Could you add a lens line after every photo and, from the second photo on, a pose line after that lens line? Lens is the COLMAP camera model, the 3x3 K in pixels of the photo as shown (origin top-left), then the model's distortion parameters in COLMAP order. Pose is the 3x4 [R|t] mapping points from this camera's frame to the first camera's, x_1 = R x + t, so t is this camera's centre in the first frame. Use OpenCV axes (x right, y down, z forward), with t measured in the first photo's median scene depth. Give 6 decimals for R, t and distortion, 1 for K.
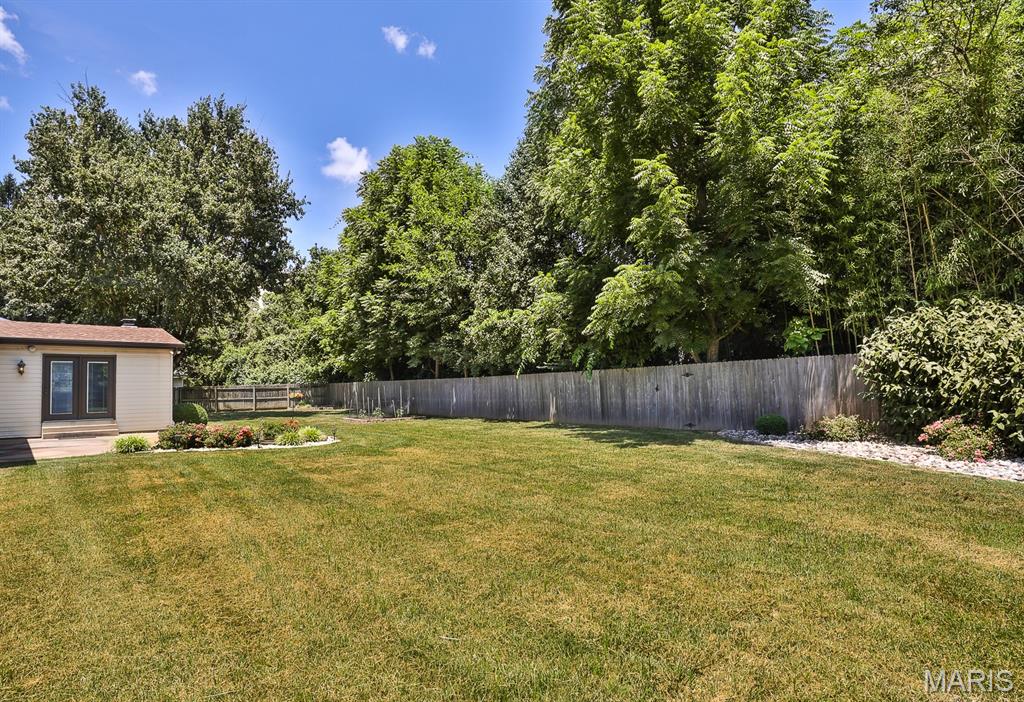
lens RADIAL K [[616.9, 0, 512.0], [0, 616.9, 351.0], [0, 0, 1]] dist [-0.000411, -0.000311]
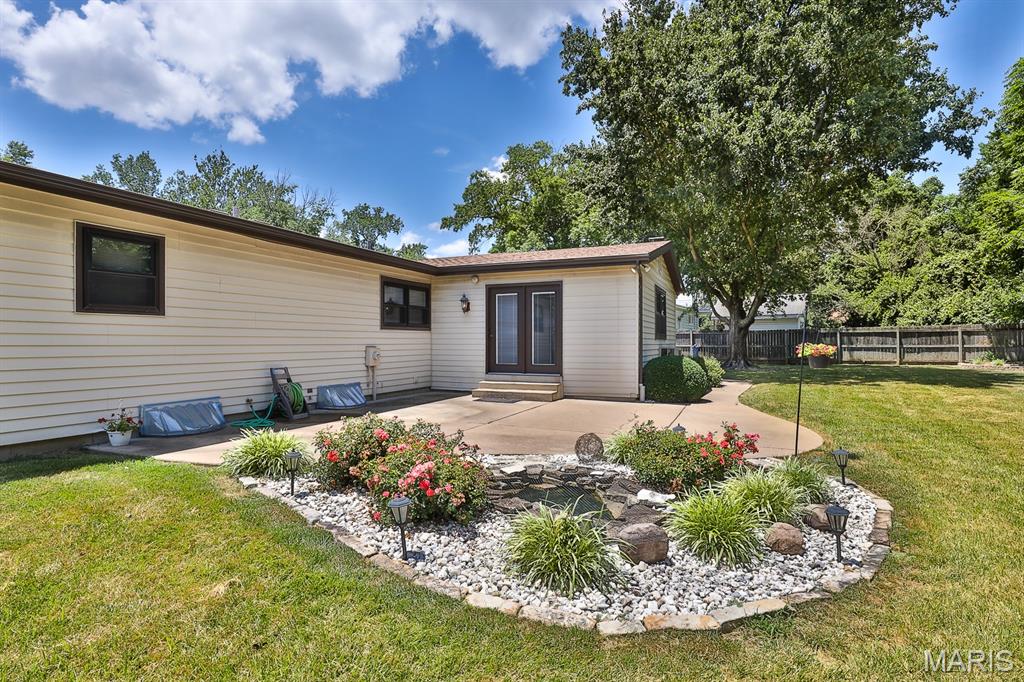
lens RADIAL K [[501.2, 0, 512.0], [0, 501.2, 341.0], [0, 0, 1]] dist [-0.042072, 0.000225]
pose [[0.377054, 0.022166, -0.925926, -0.088864], [0.052429, 0.997600, 0.045232, 0.025446], [0.924706, -0.065601, 0.374987, 0.424078]]
